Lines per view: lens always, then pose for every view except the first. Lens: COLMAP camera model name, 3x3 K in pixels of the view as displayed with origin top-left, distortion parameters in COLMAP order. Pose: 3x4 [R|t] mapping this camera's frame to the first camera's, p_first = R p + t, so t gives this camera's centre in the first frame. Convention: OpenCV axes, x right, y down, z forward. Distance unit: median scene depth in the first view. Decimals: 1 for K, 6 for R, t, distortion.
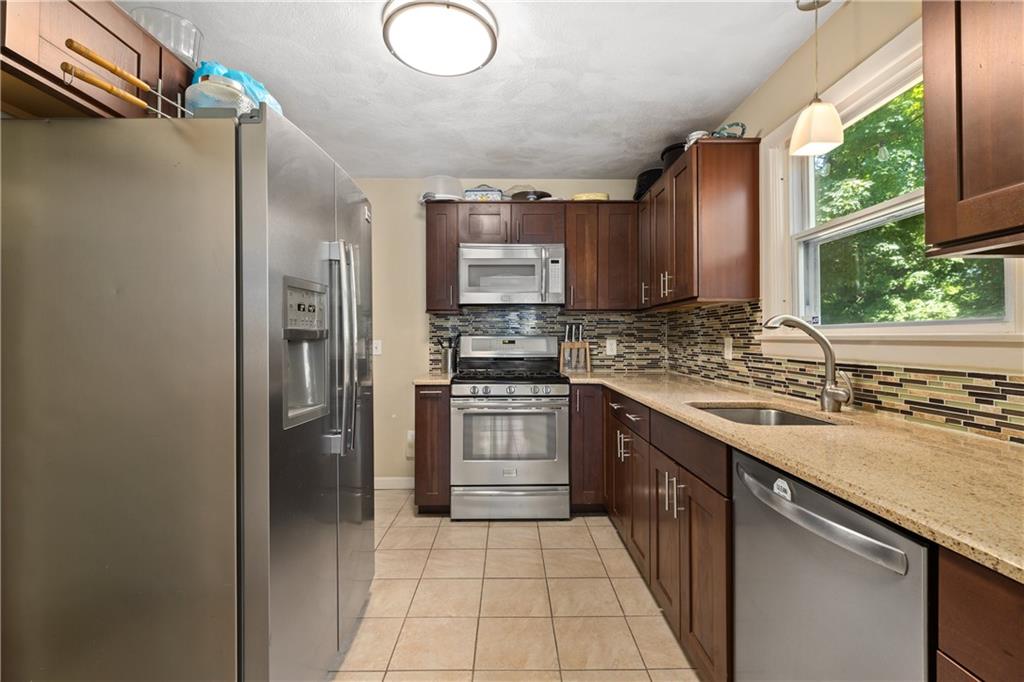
lens RADIAL K [[459.2, 0, 512.0], [0, 459.2, 341.0], [0, 0, 1]] dist [0.004575, 0.000613]
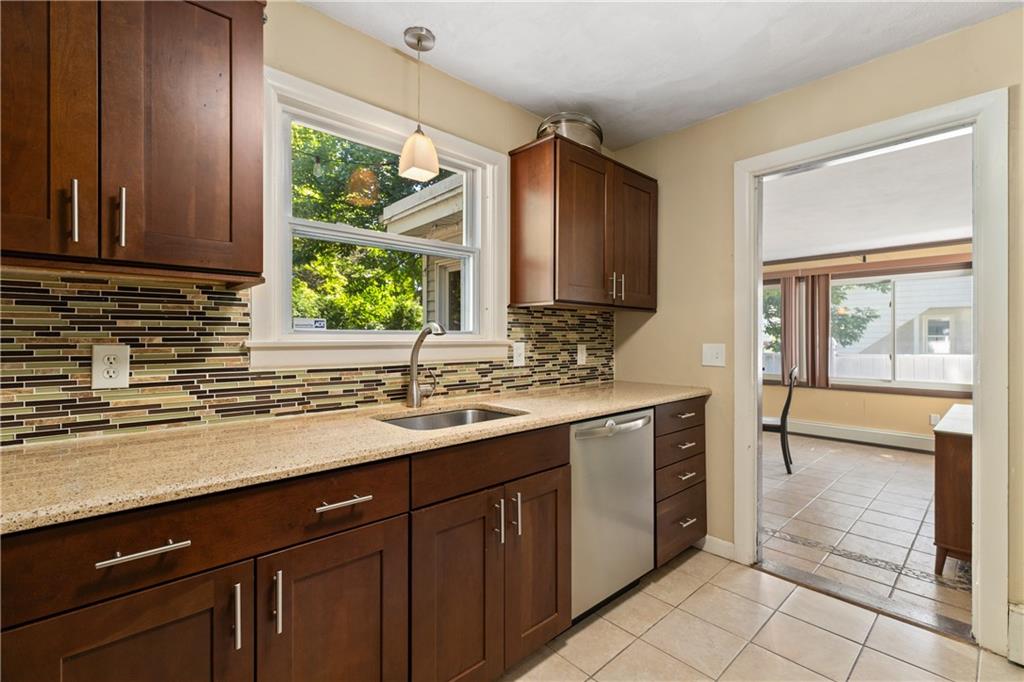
lens RADIAL K [[459.2, 0, 512.0], [0, 459.2, 341.0], [0, 0, 1]] dist [0.004575, 0.000613]
pose [[-0.672912, -0.013719, 0.739595, -0.338027], [-0.000329, 0.999833, 0.018246, -0.035529], [-0.739722, 0.012034, -0.672805, 1.666268]]
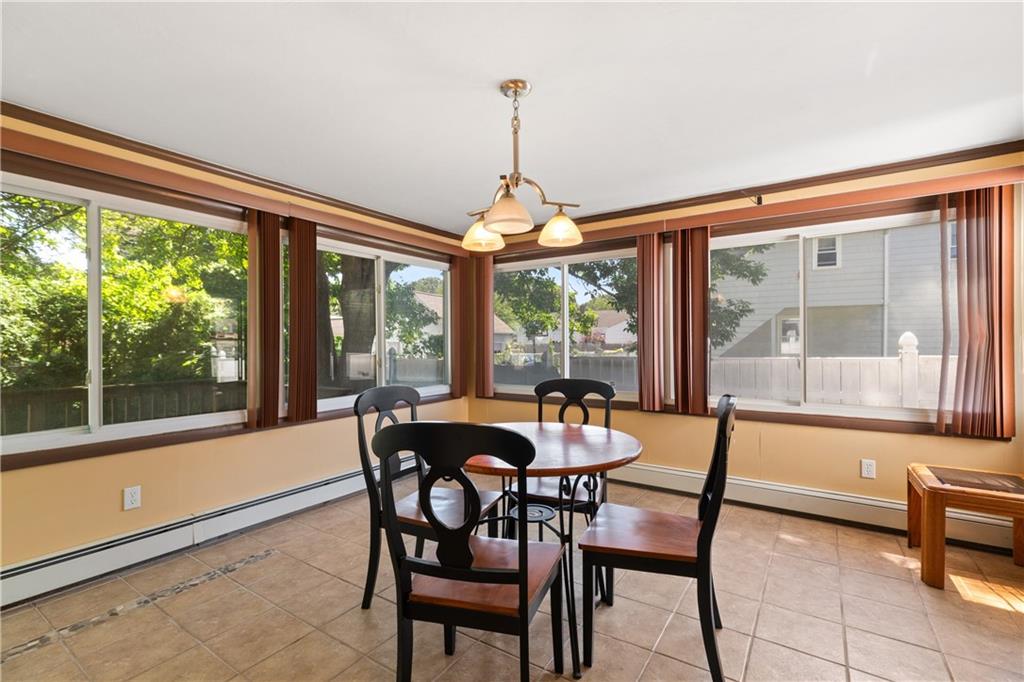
lens RADIAL K [[459.2, 0, 512.0], [0, 459.2, 341.0], [0, 0, 1]] dist [0.004575, 0.000613]
pose [[-0.823148, -0.004207, 0.567812, -0.262155], [0.002023, 0.999944, 0.010342, -0.027646], [-0.567824, 0.009662, -0.823093, 1.383751]]
